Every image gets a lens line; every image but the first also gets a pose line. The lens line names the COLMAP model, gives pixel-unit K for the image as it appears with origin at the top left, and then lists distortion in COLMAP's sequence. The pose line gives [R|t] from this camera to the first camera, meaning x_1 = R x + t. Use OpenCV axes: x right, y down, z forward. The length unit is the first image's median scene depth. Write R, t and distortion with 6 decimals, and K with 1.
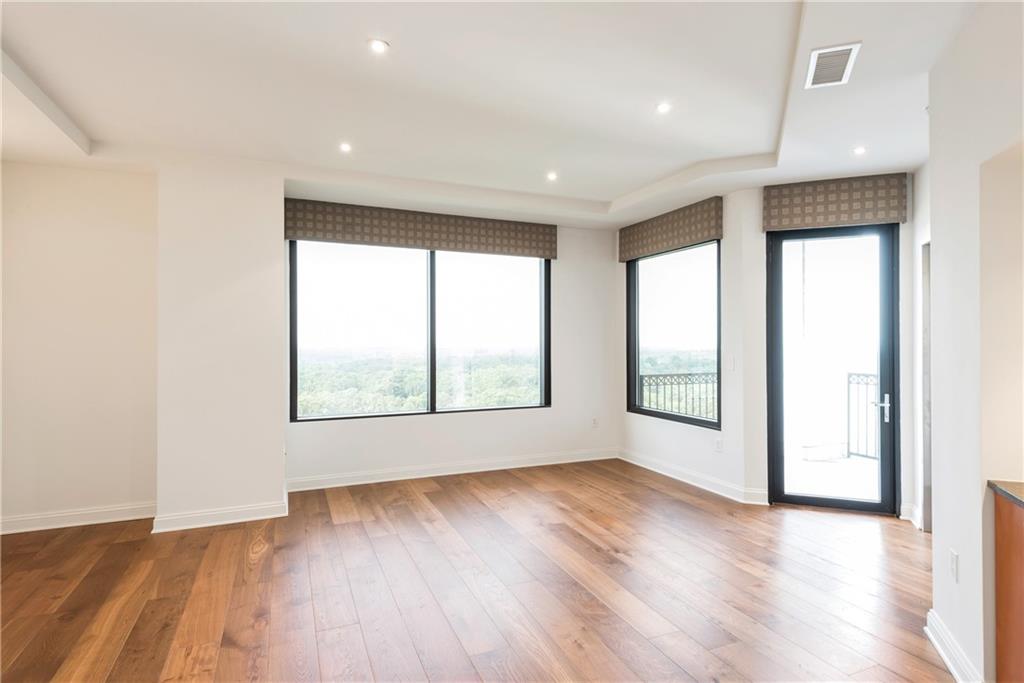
lens RADIAL K [[551.3, 0, 535.8], [0, 551.3, 339.5], [0, 0, 1]] dist [0.012947, -0.006127]
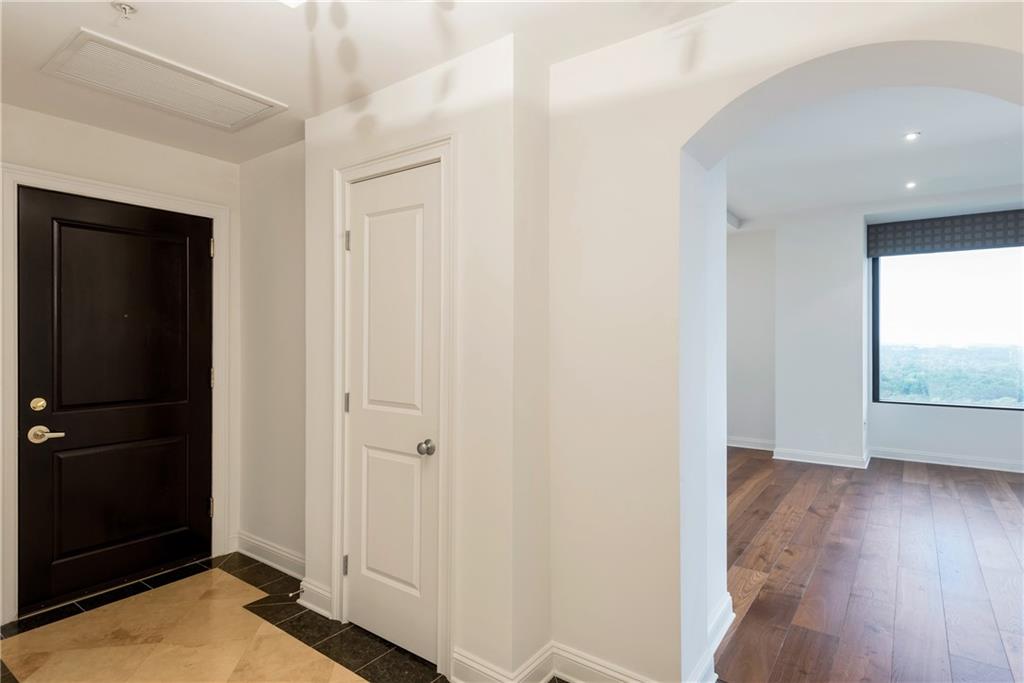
lens RADIAL K [[551.3, 0, 507.2], [0, 551.3, 340.9], [0, 0, 1]] dist [0.012947, -0.006127]
pose [[0.489962, 0.005889, -0.871724, 0.296125], [0.001466, 0.999970, 0.007579, 0.000039], [0.871743, -0.004991, 0.489938, -0.412076]]
